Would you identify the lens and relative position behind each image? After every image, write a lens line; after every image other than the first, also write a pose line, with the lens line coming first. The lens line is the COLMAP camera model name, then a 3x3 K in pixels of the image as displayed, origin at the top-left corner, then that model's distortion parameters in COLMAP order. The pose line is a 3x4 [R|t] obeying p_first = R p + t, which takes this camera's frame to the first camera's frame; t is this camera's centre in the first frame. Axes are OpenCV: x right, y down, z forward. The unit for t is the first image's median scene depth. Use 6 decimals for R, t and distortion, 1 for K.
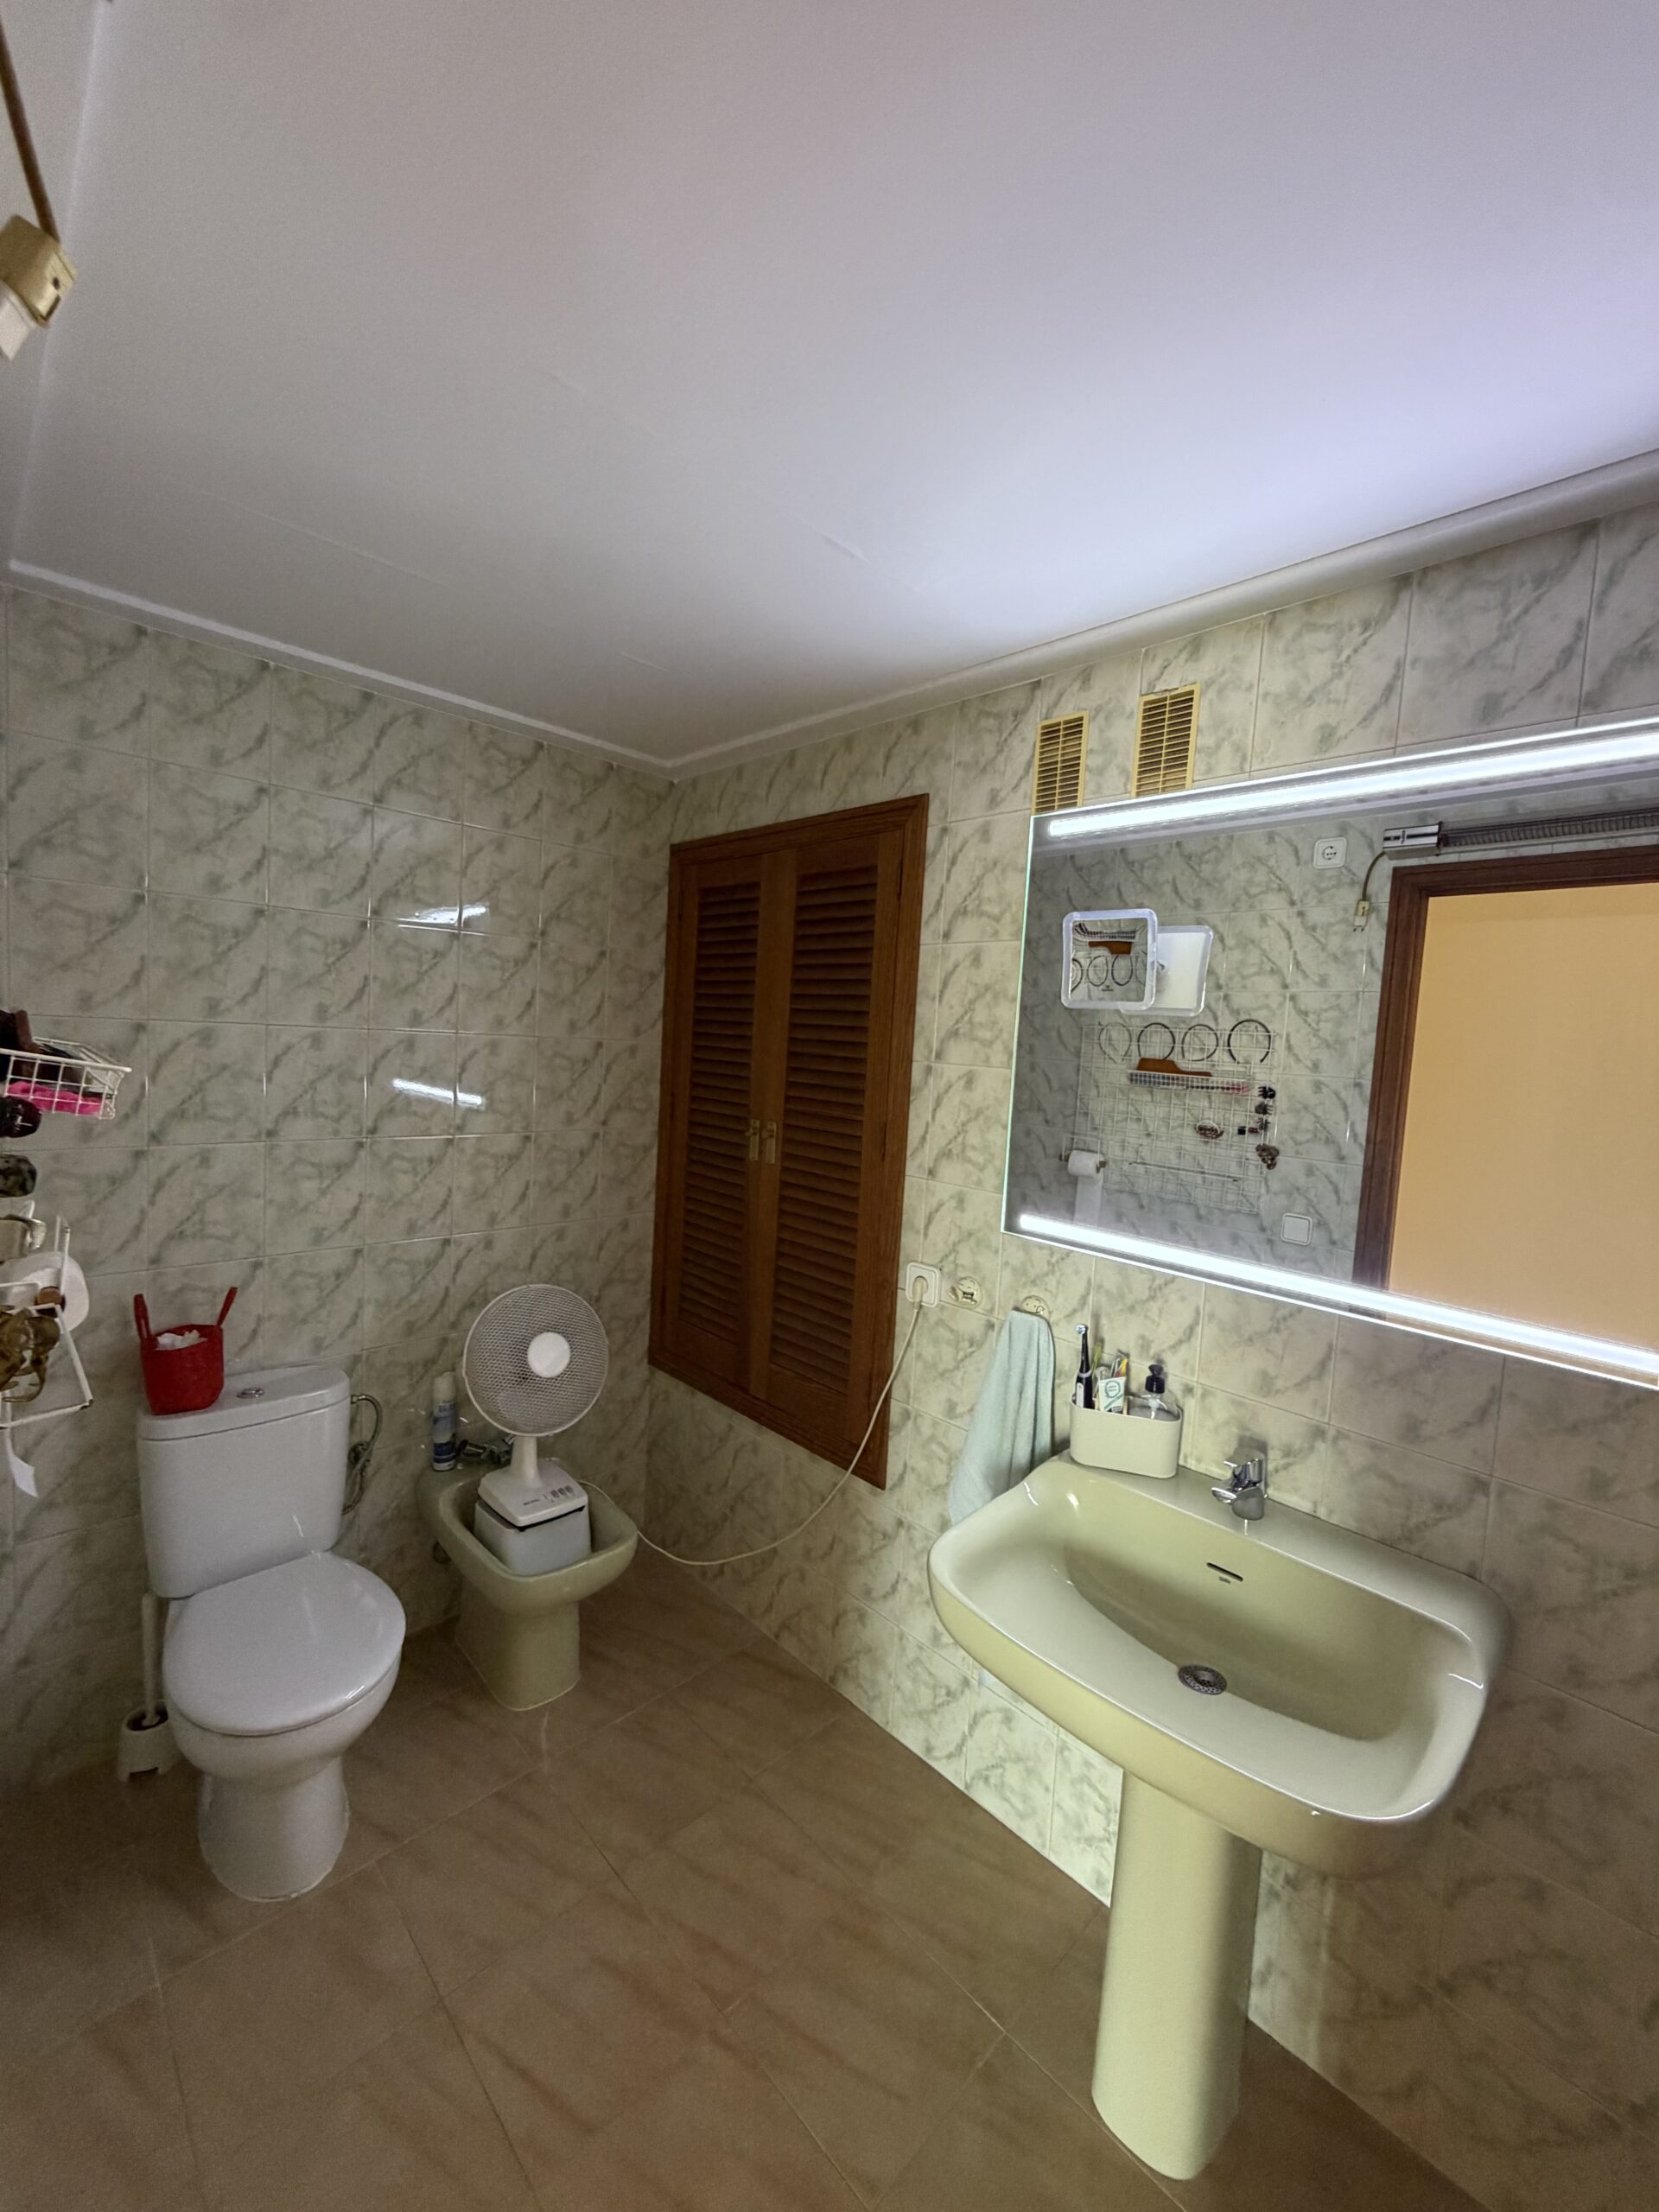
lens RADIAL K [[881.6, 0, 830.6], [0, 881.6, 1102.3], [0, 0, 1]] dist [0.000946, 0.000311]
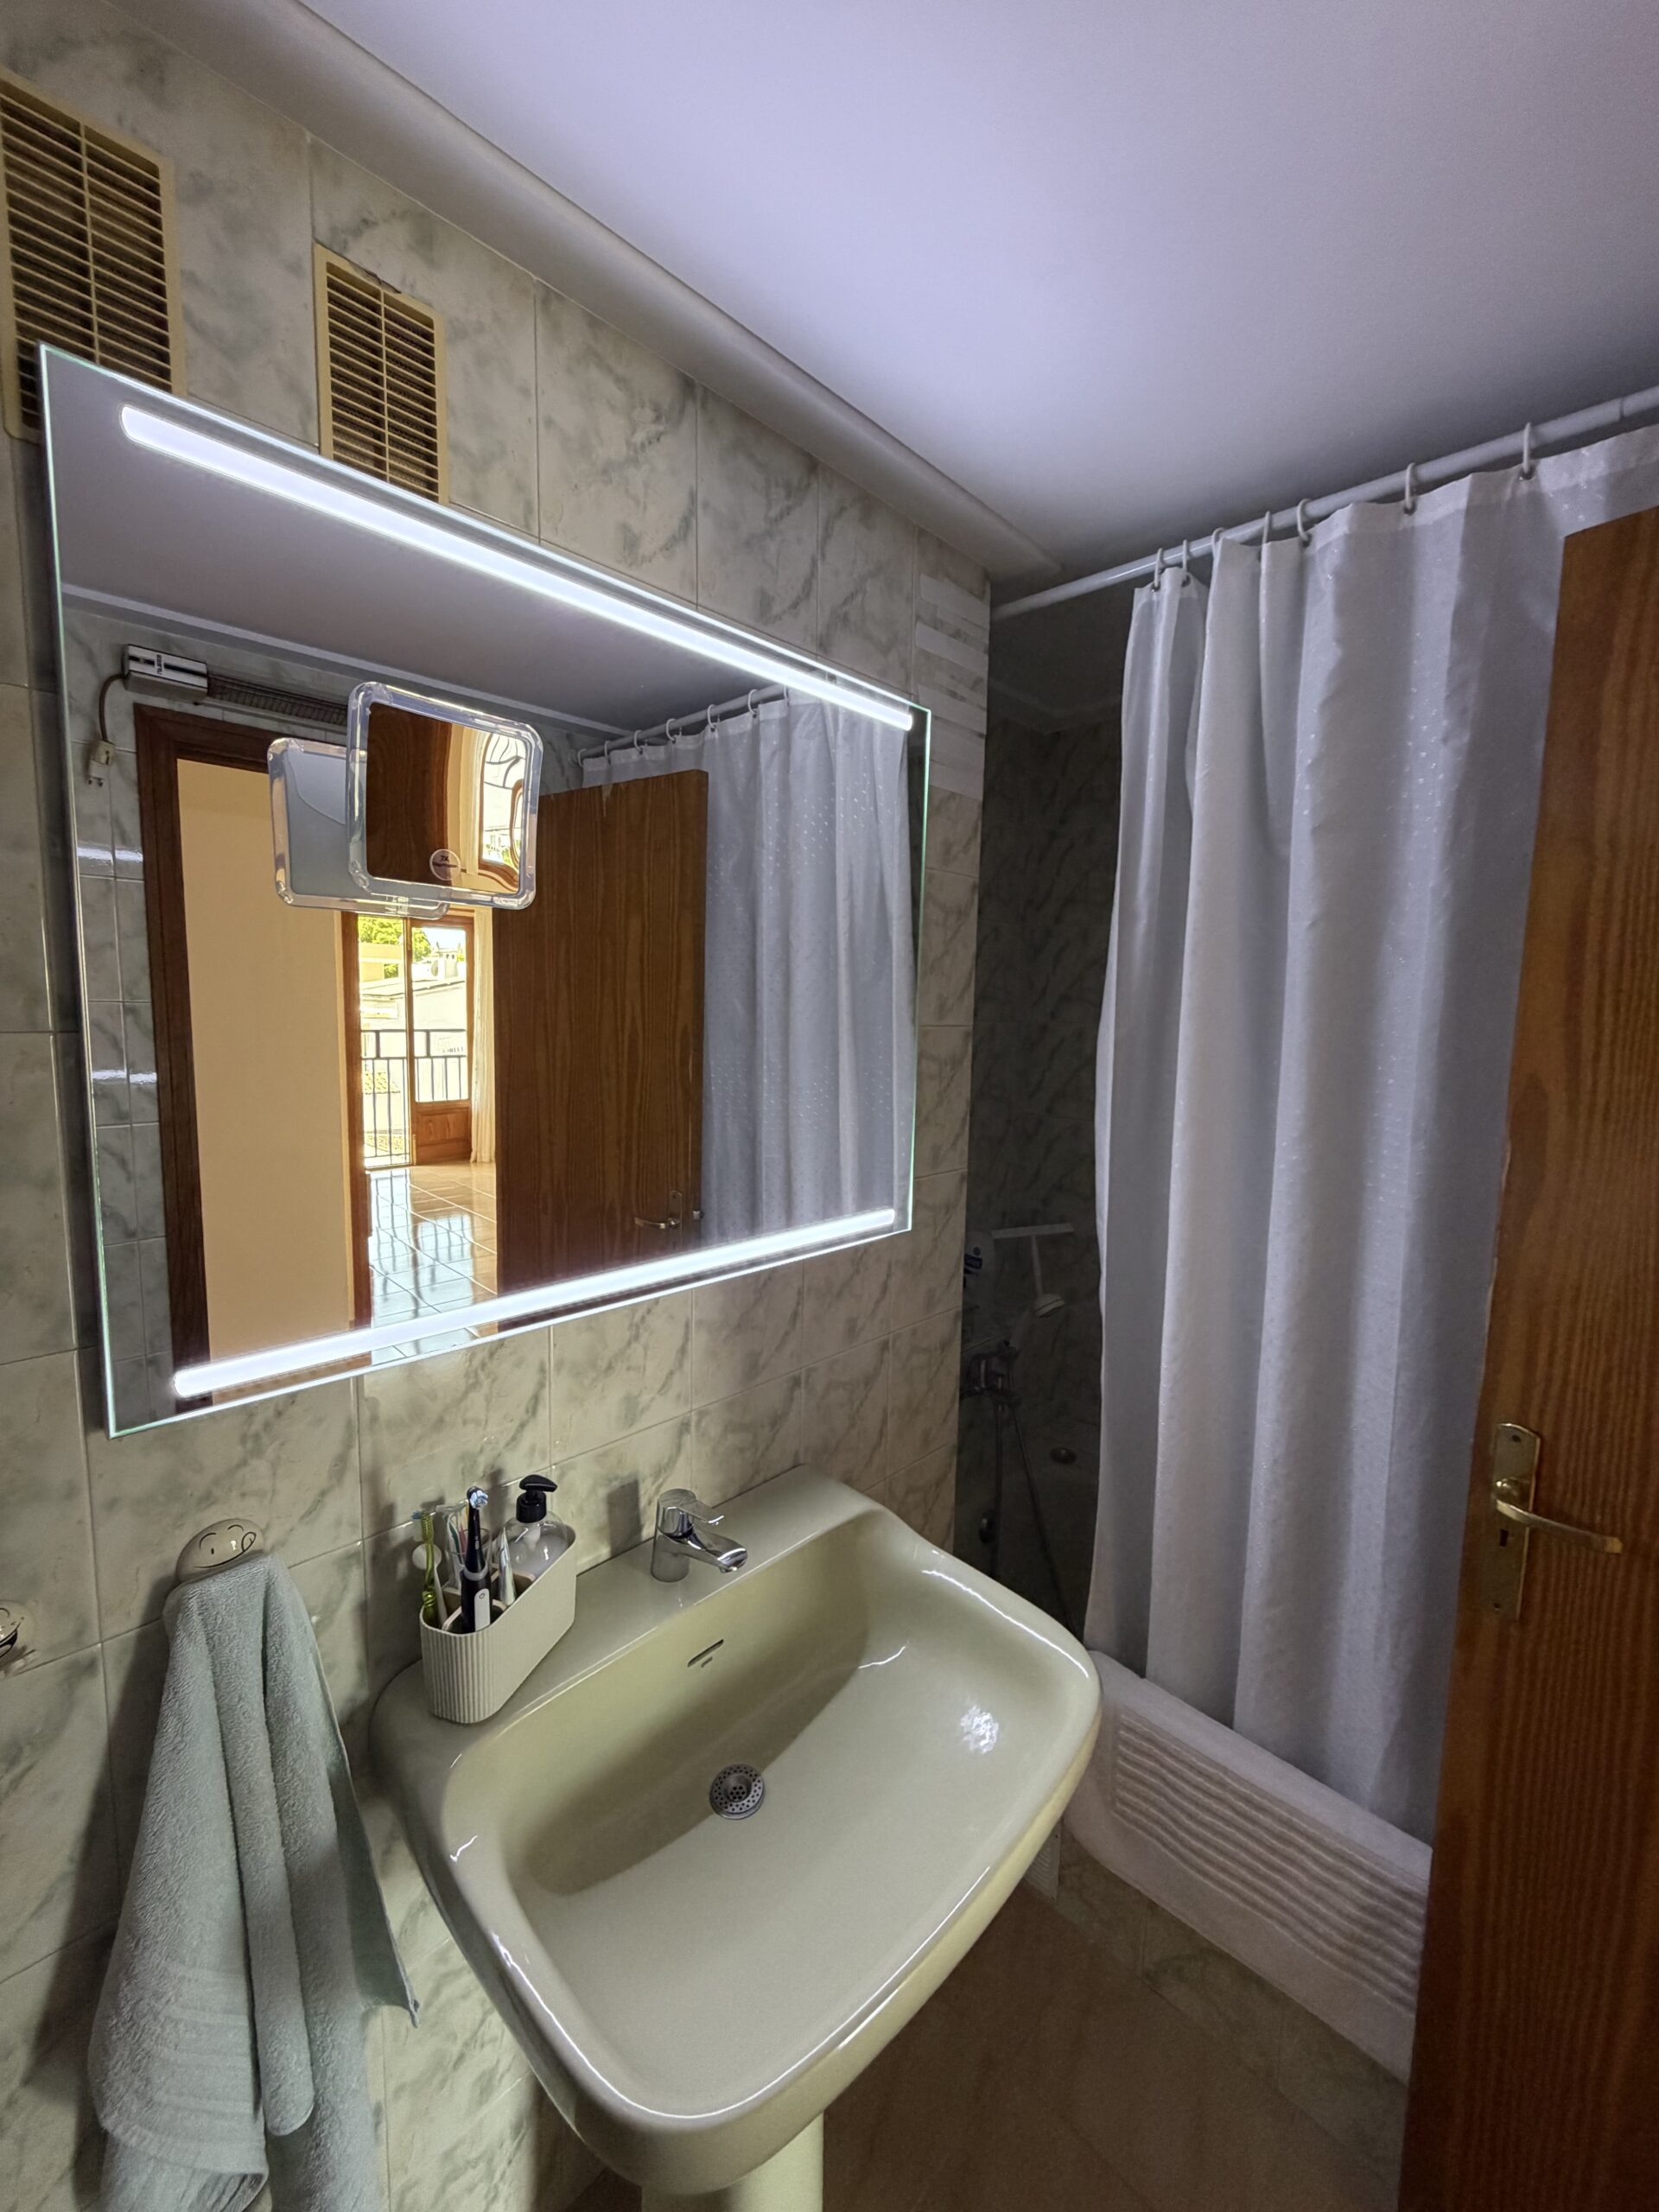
lens RADIAL K [[881.6, 0, 829.8], [0, 881.6, 1103.5], [0, 0, 1]] dist [0.000946, 0.000311]
pose [[-0.014453, -0.168609, 0.985577, -0.213191], [0.051704, 0.984235, 0.169138, -0.064149], [-0.998558, 0.053403, -0.005507, 0.760496]]
